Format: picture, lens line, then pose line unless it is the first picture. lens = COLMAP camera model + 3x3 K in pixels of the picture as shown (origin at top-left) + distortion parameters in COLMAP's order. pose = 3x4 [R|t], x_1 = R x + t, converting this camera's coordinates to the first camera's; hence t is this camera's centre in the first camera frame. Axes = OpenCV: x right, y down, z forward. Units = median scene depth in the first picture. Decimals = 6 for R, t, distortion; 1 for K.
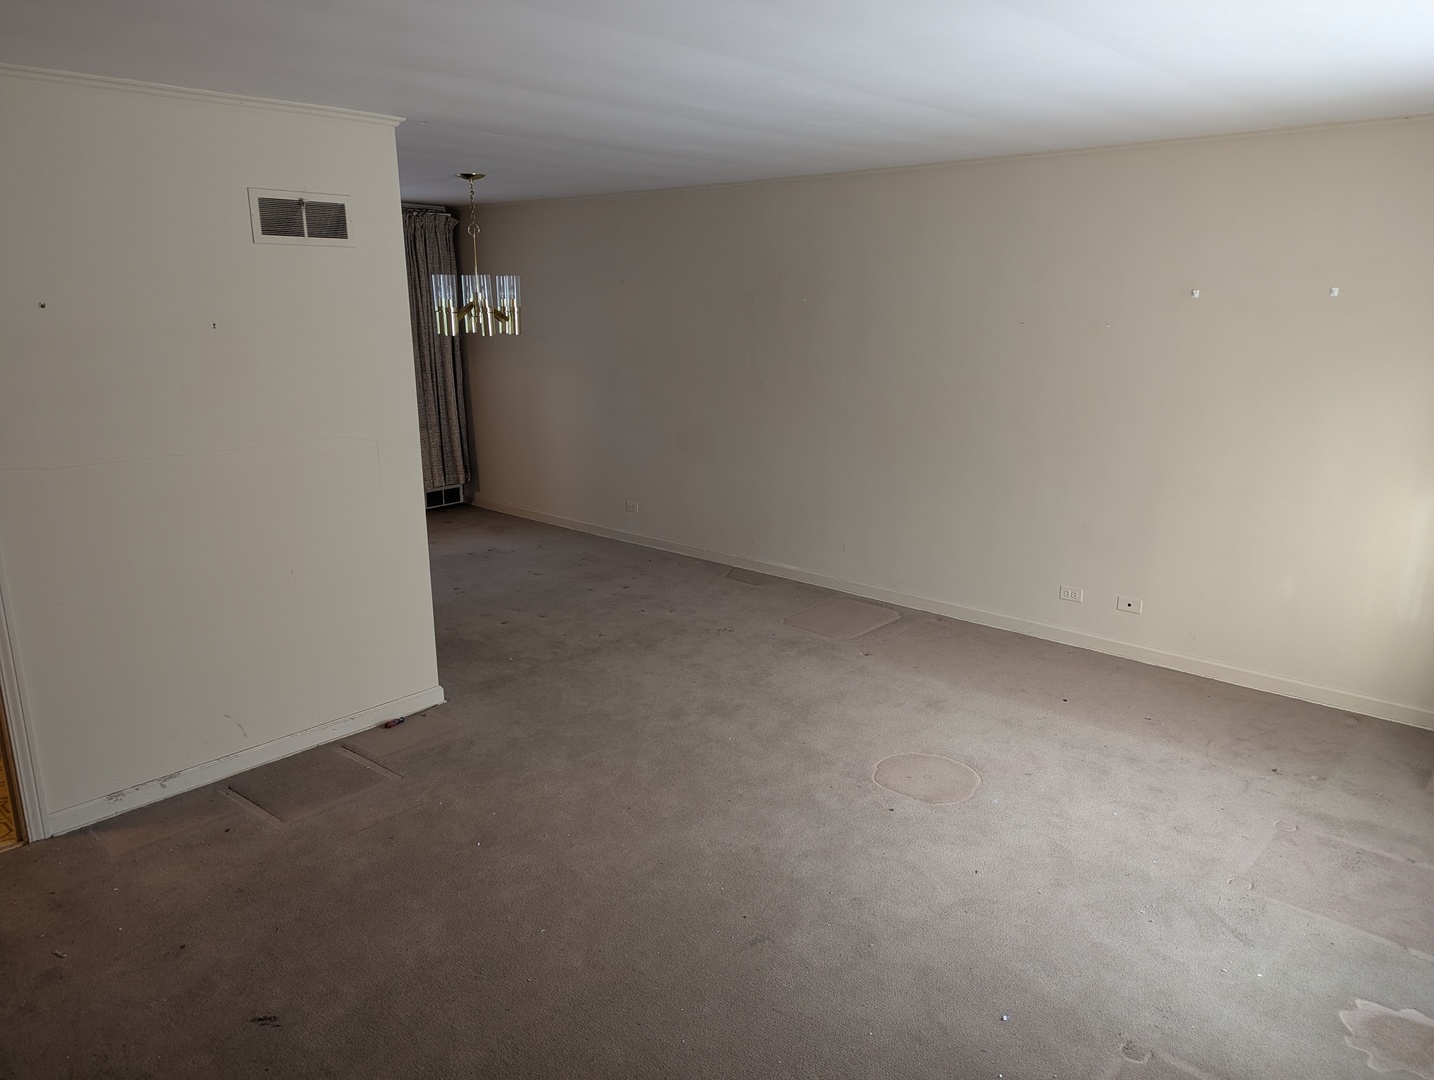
lens RADIAL K [[1016.5, 0, 716.5], [0, 1016.5, 540.5], [0, 0, 1]] dist [0.000317, 0.002746]
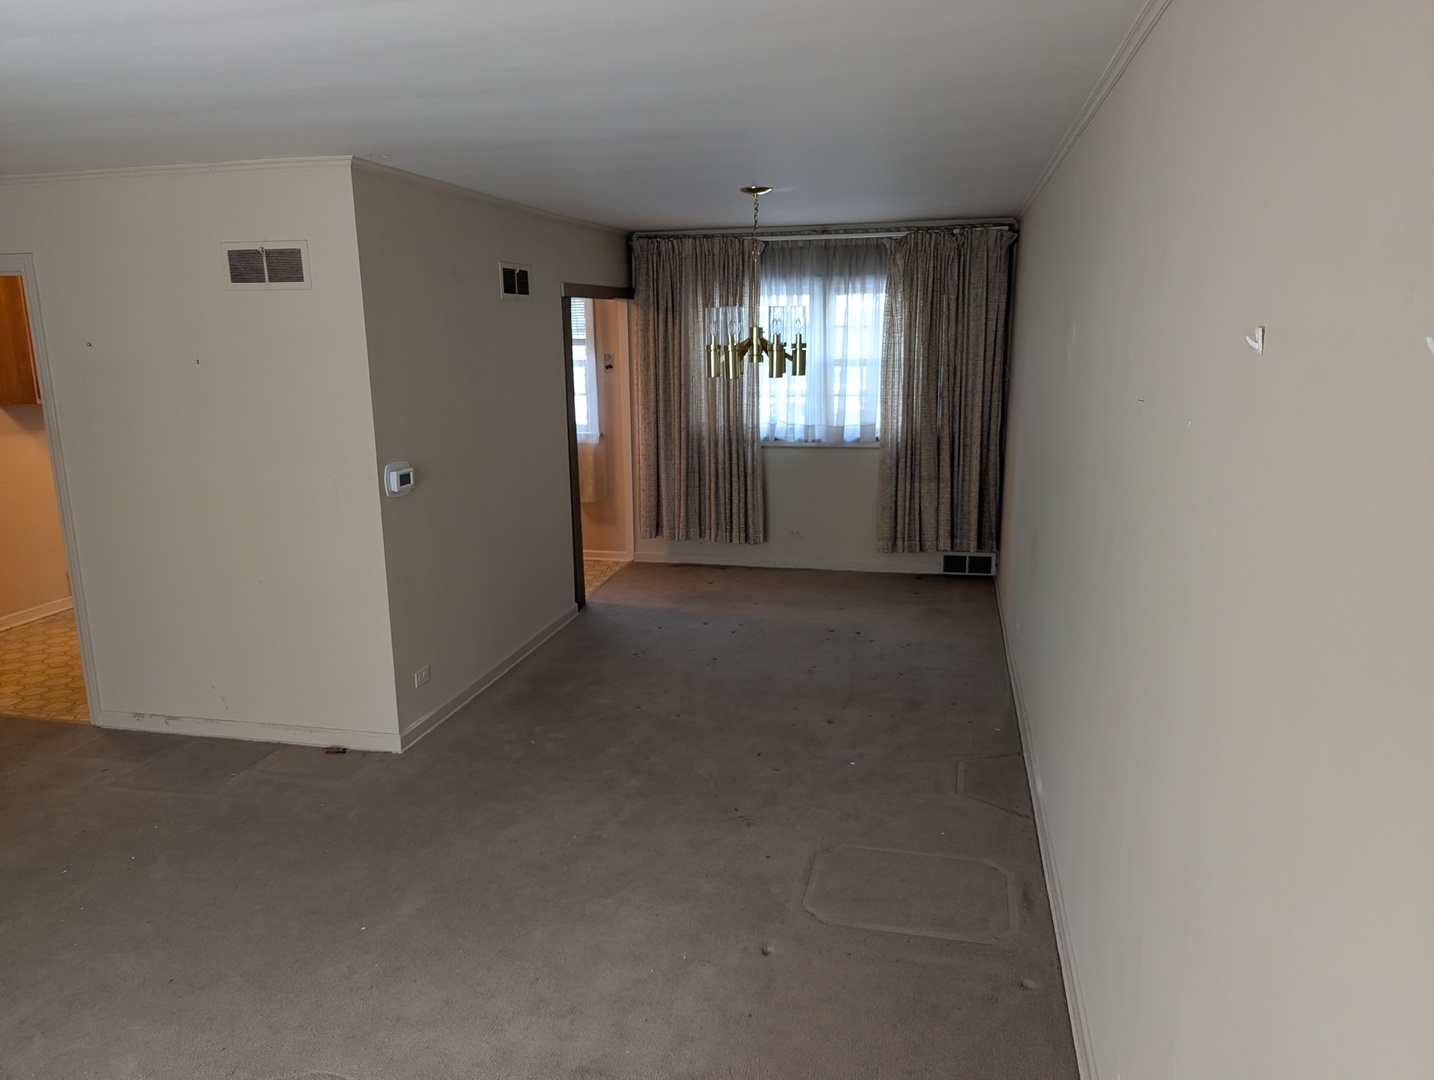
lens RADIAL K [[1016.5, 0, 716.6], [0, 1016.5, 541.3], [0, 0, 1]] dist [0.000317, 0.002746]
pose [[0.475876, 0.175958, -0.861731, 0.802395], [-0.195787, 0.976392, 0.091251, -0.220157], [0.857443, 0.125291, 0.499092, 0.898407]]
